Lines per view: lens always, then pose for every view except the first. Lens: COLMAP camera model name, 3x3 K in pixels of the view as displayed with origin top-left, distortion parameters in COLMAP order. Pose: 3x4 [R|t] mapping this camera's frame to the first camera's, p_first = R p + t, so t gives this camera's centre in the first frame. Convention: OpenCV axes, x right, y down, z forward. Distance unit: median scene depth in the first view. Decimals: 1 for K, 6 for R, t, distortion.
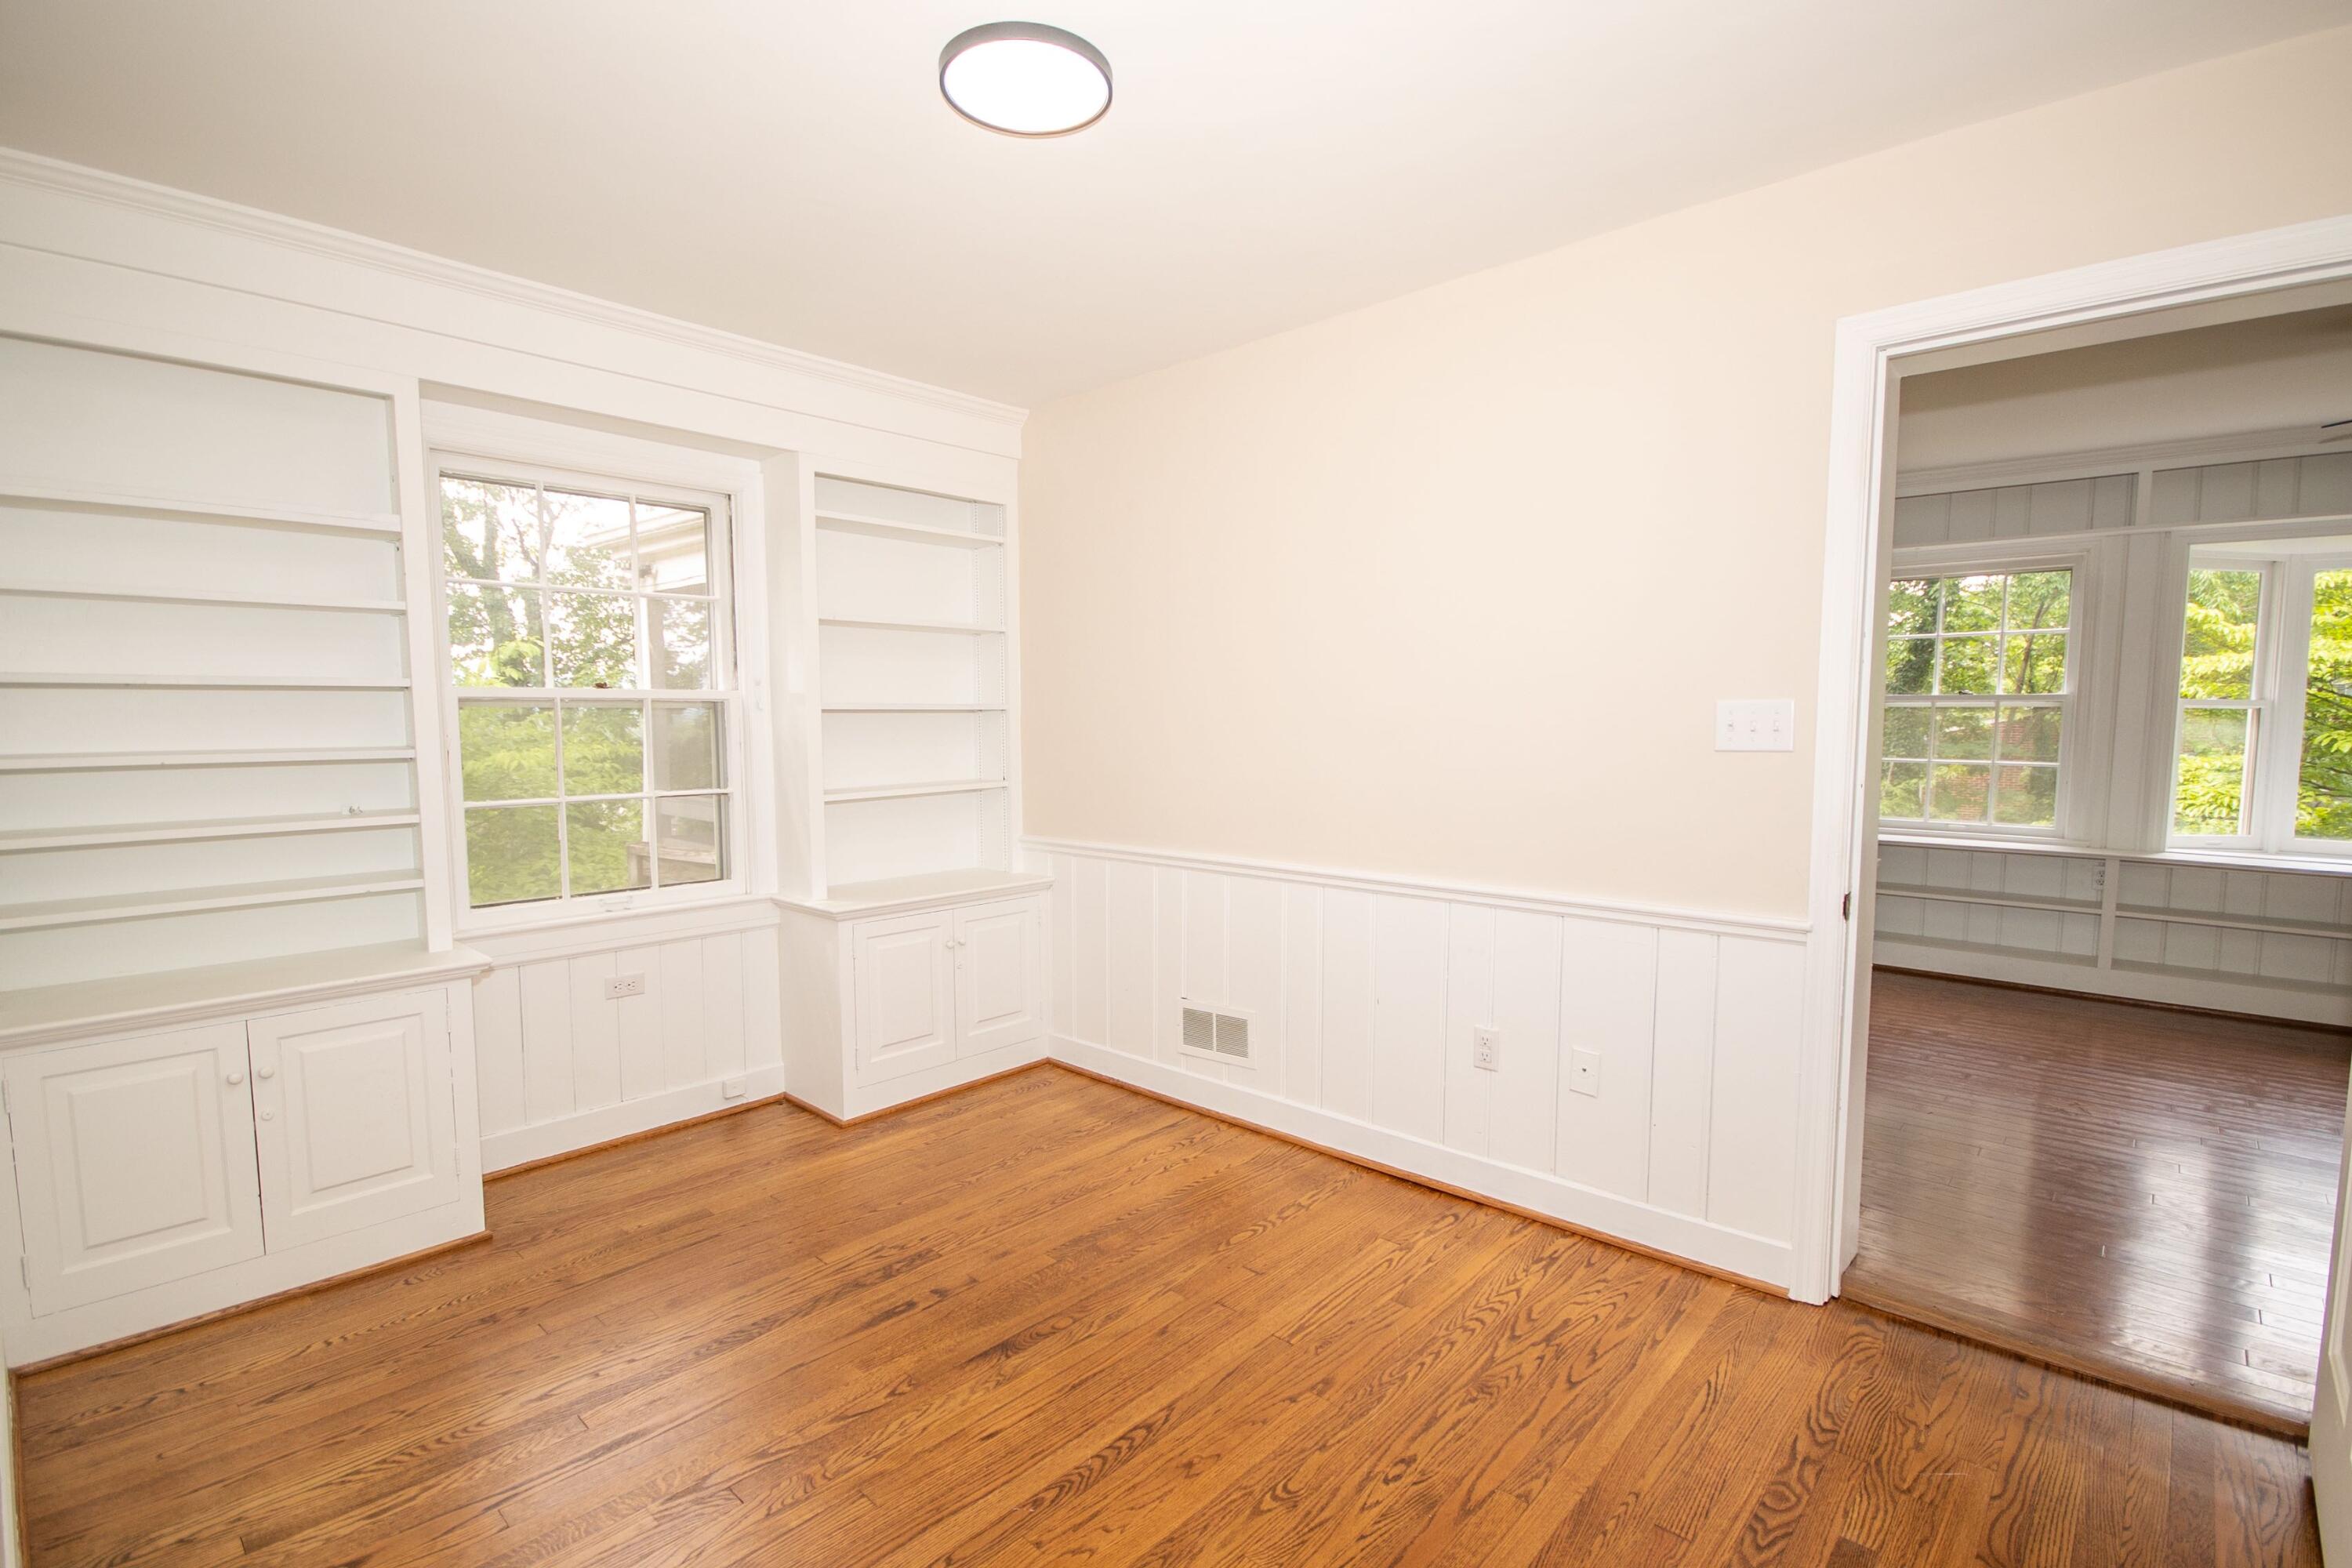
lens RADIAL K [[1092.6, 0, 1176.1], [0, 1092.6, 805.7], [0, 0, 1]] dist [0.001830, -0.000280]
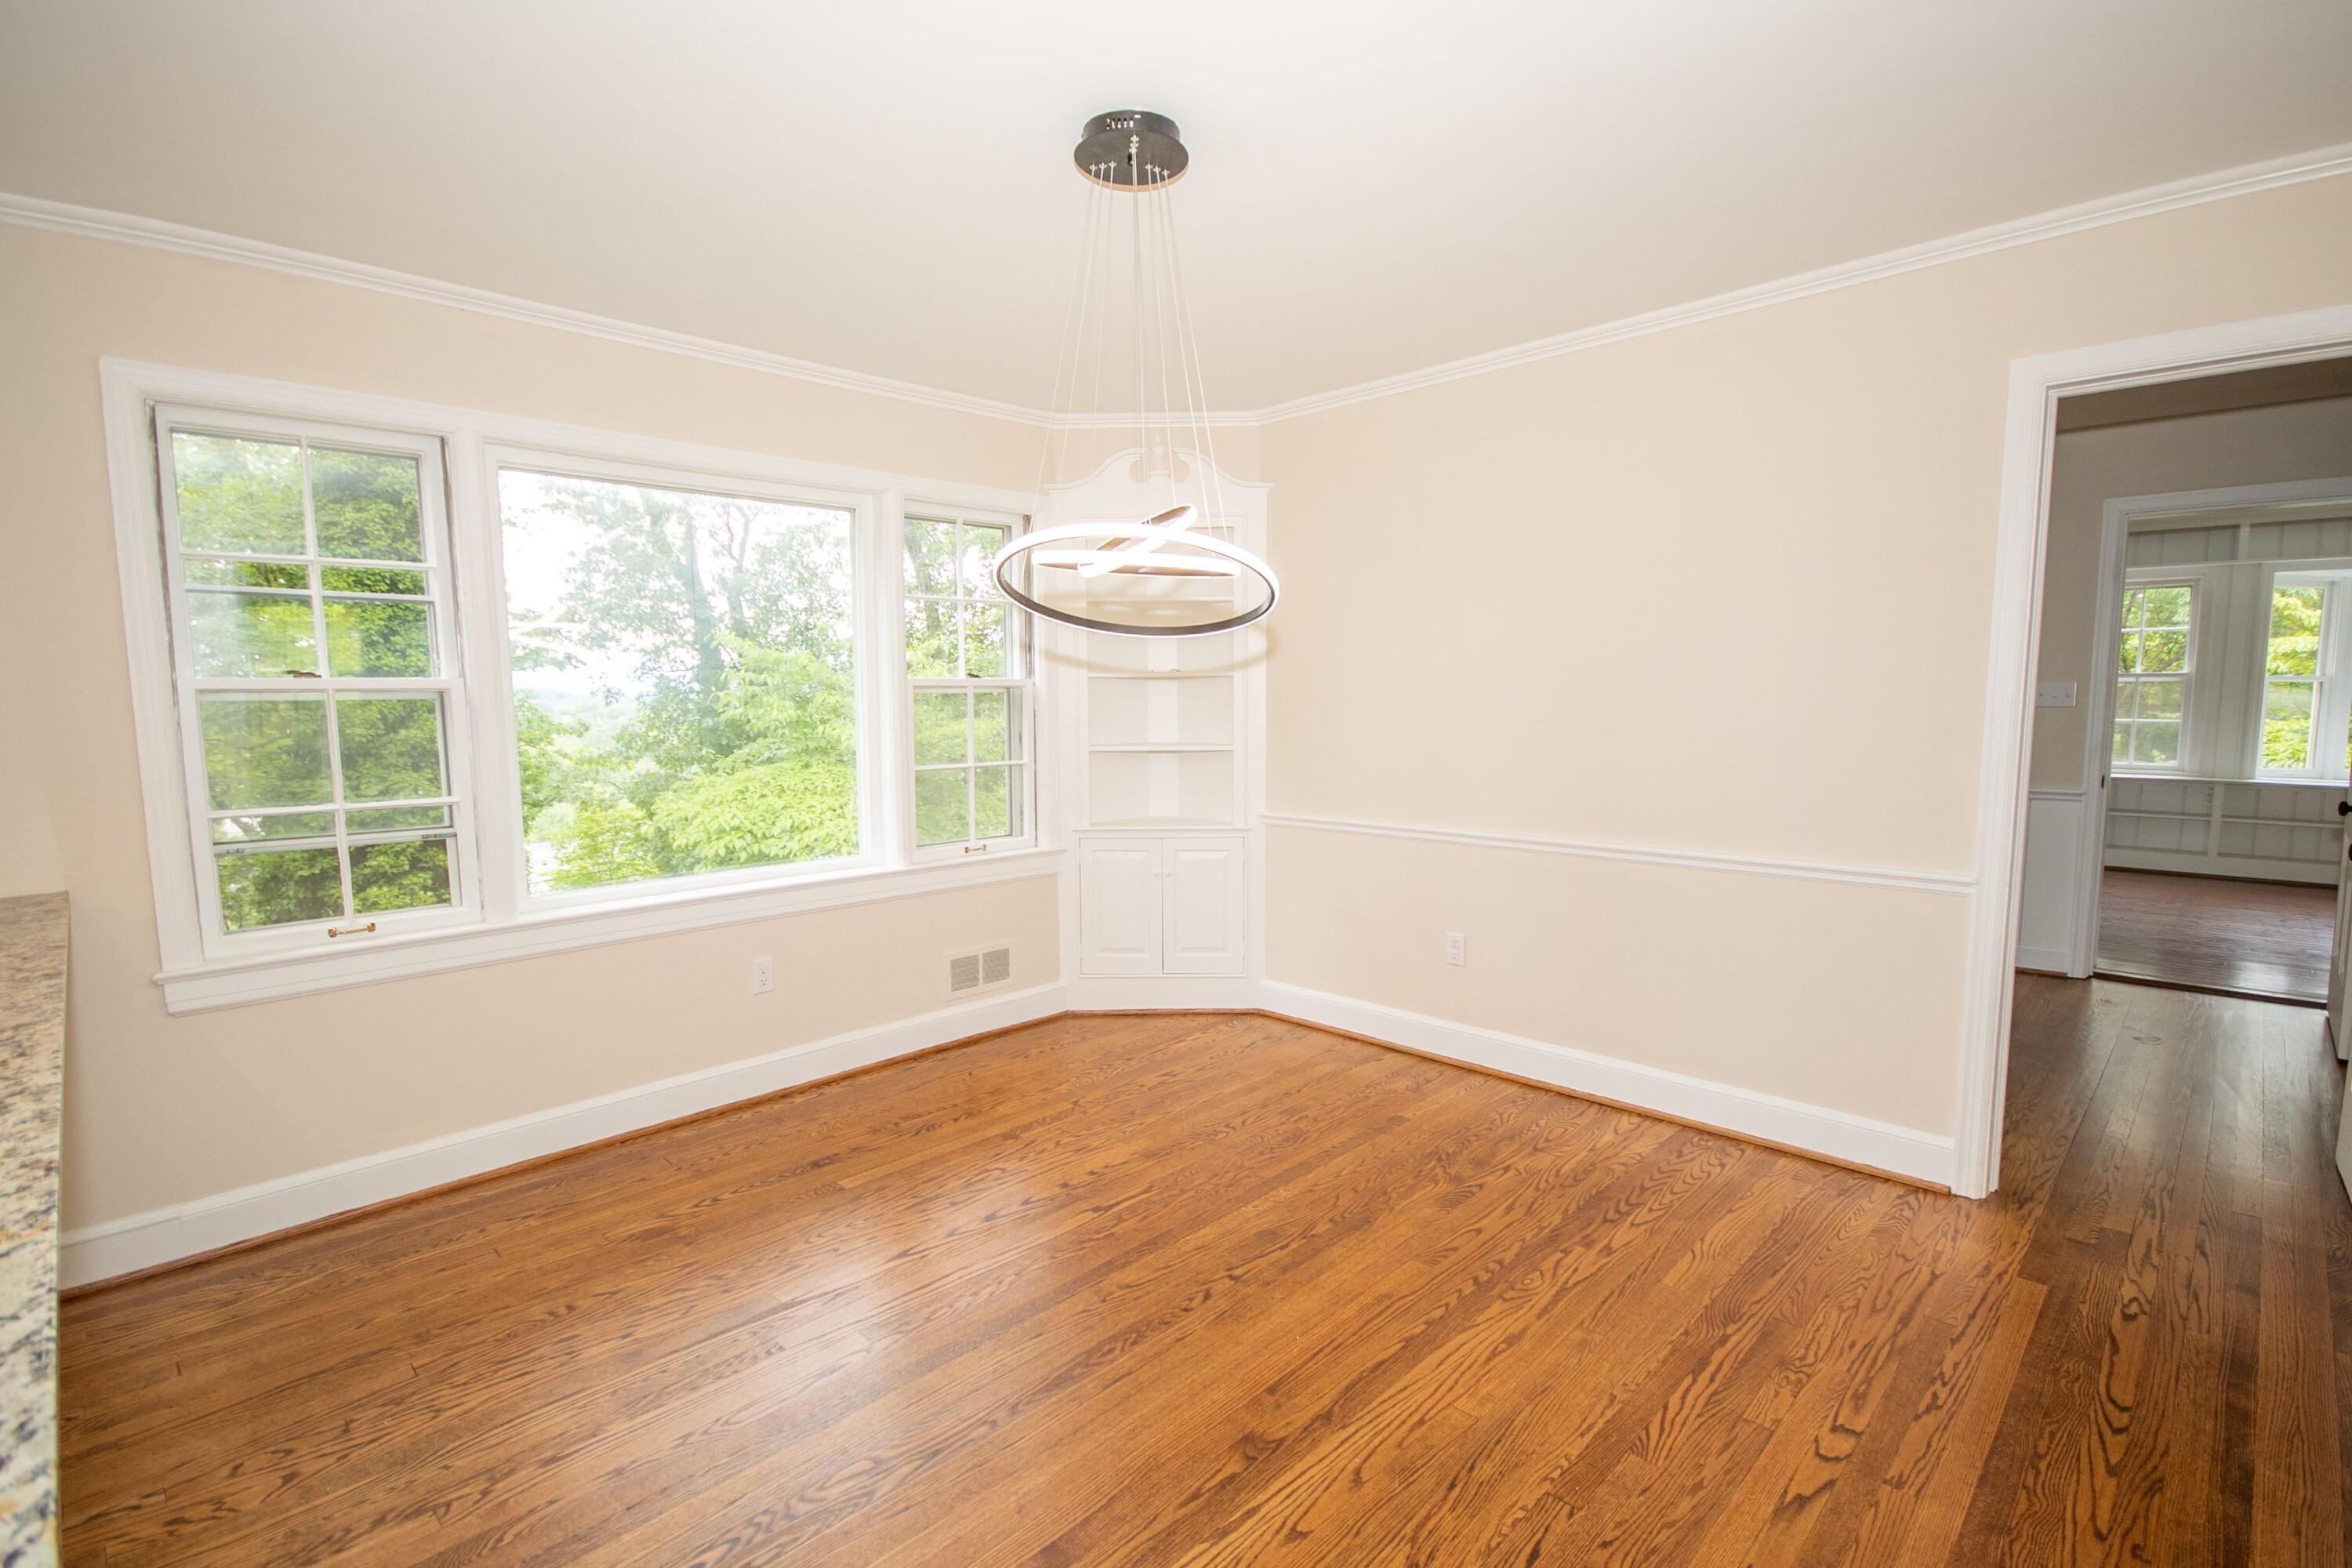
lens RADIAL K [[1093.7, 0, 1191.3], [0, 1093.7, 804.5], [0, 0, 1]] dist [-0.002874, 0.000185]
pose [[0.999387, -0.005747, -0.034540, -0.419399], [0.006399, 0.999803, 0.018811, 0.034653], [0.034426, -0.019020, 0.999226, -0.455238]]
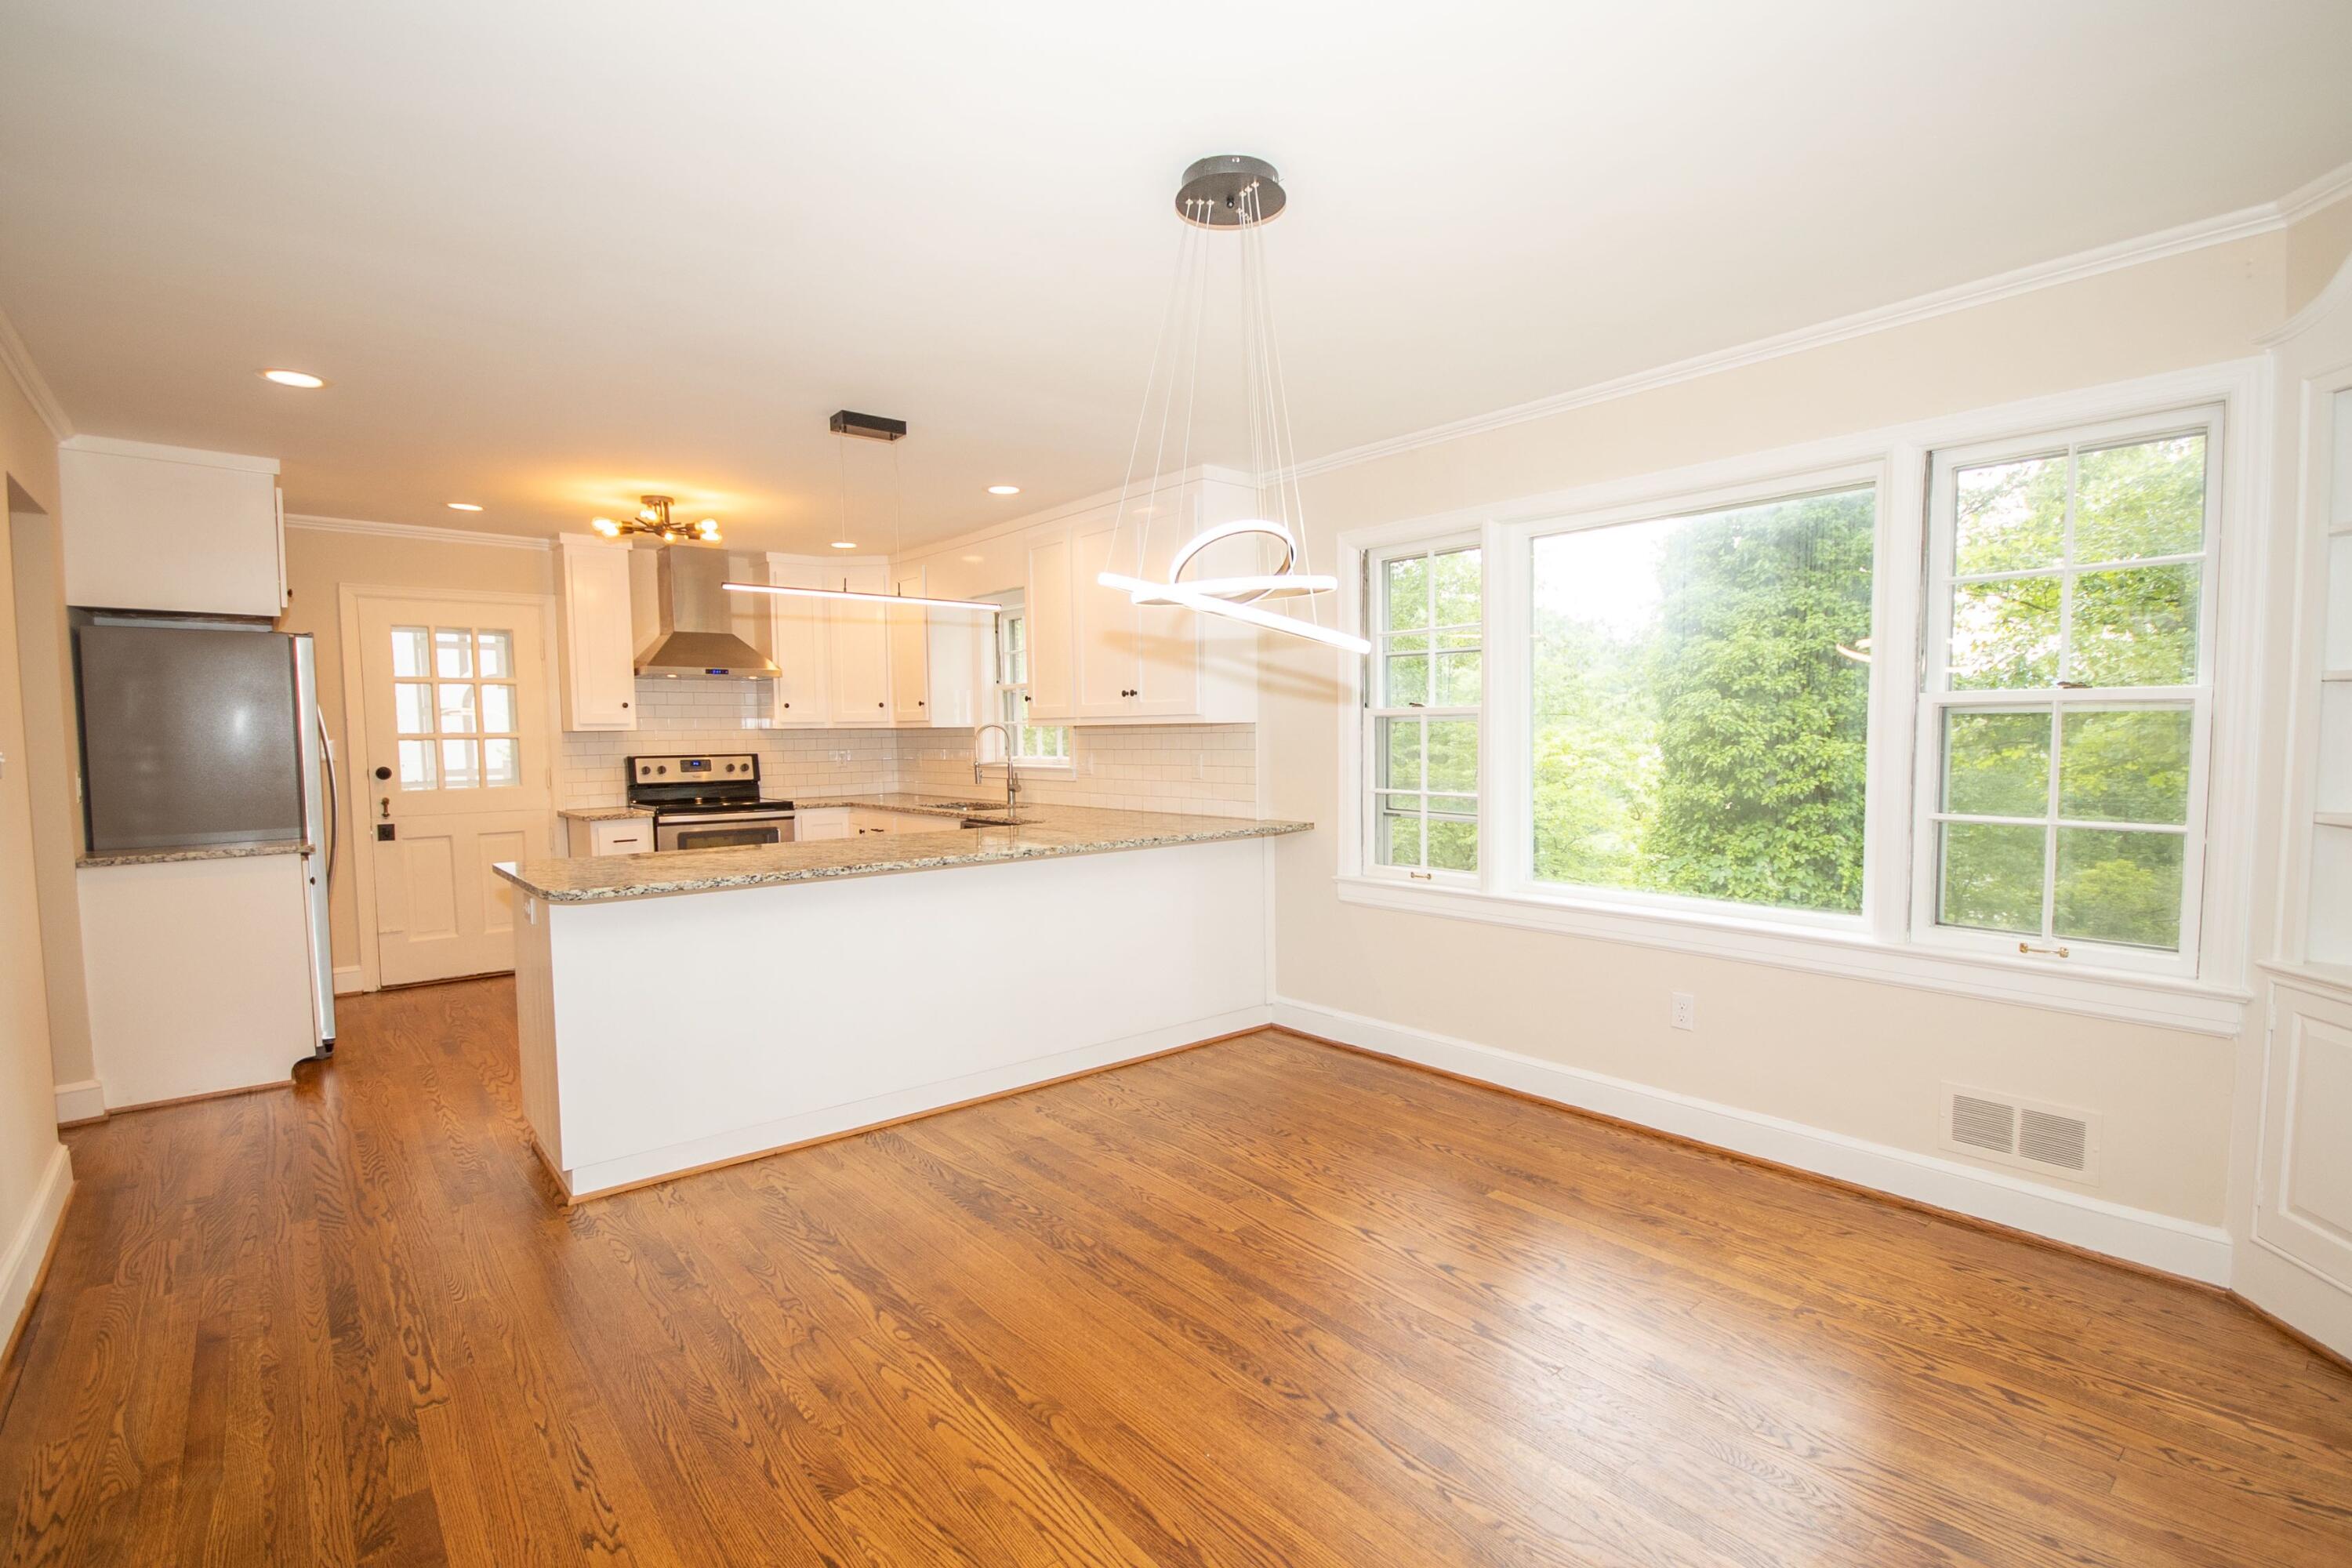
lens RADIAL K [[1092.6, 0, 1176.1], [0, 1092.6, 805.7], [0, 0, 1]] dist [0.001830, -0.000280]
pose [[-0.140749, 0.072658, -0.987376, 1.186458], [-0.073828, 0.993756, 0.083651, -0.115694], [0.987289, 0.084670, -0.134506, 1.419427]]
